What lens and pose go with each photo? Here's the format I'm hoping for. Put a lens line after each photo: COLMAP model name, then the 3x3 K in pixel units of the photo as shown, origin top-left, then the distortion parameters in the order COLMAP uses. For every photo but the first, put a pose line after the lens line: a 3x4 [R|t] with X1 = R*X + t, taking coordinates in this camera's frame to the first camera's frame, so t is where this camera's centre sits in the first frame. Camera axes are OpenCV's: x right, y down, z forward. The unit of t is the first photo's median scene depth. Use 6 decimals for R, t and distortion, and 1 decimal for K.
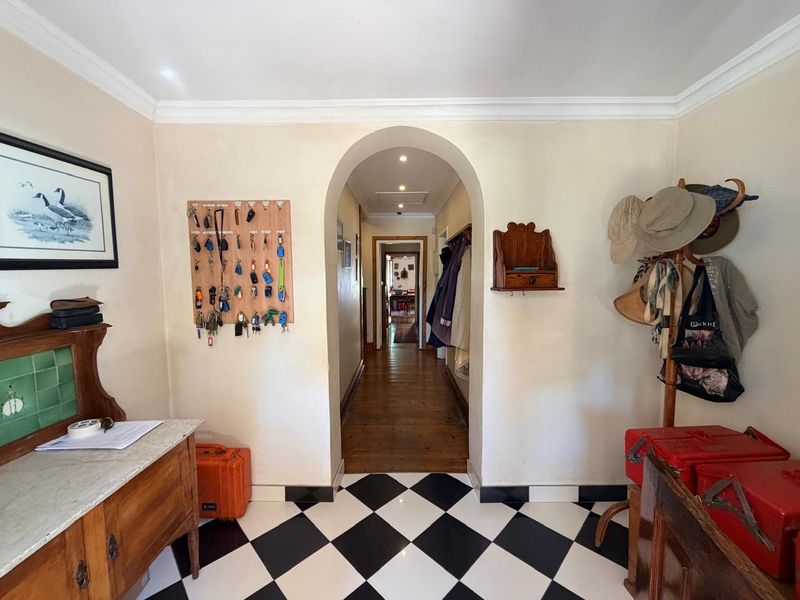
lens RADIAL K [[318.7, 0, 397.9], [0, 318.7, 299.1], [0, 0, 1]] dist [-0.001195, -0.000152]
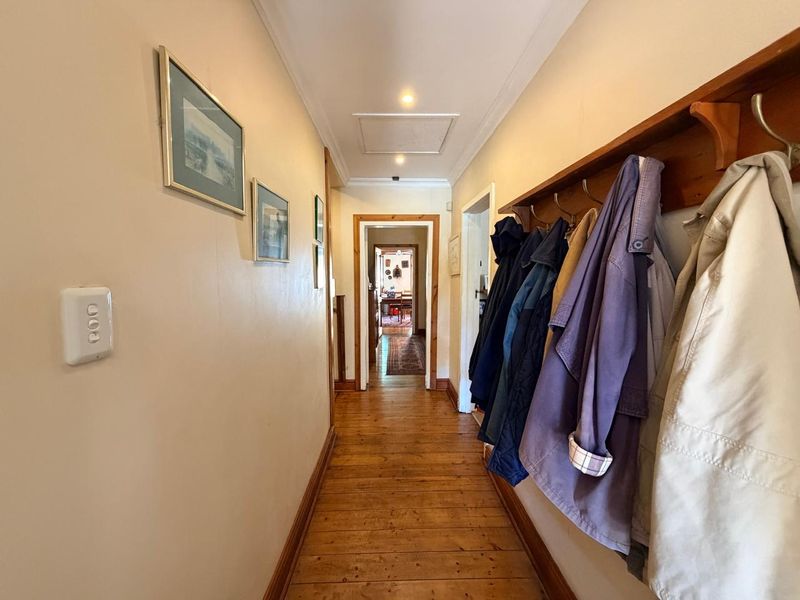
lens RADIAL K [[318.7, 0, 397.9], [0, 318.7, 299.1], [0, 0, 1]] dist [-0.001195, -0.000152]
pose [[0.999491, 0.000047, 0.031915, -0.008979], [-0.000308, 0.999967, 0.008145, -0.025695], [-0.031914, -0.008151, 0.999457, 0.276072]]
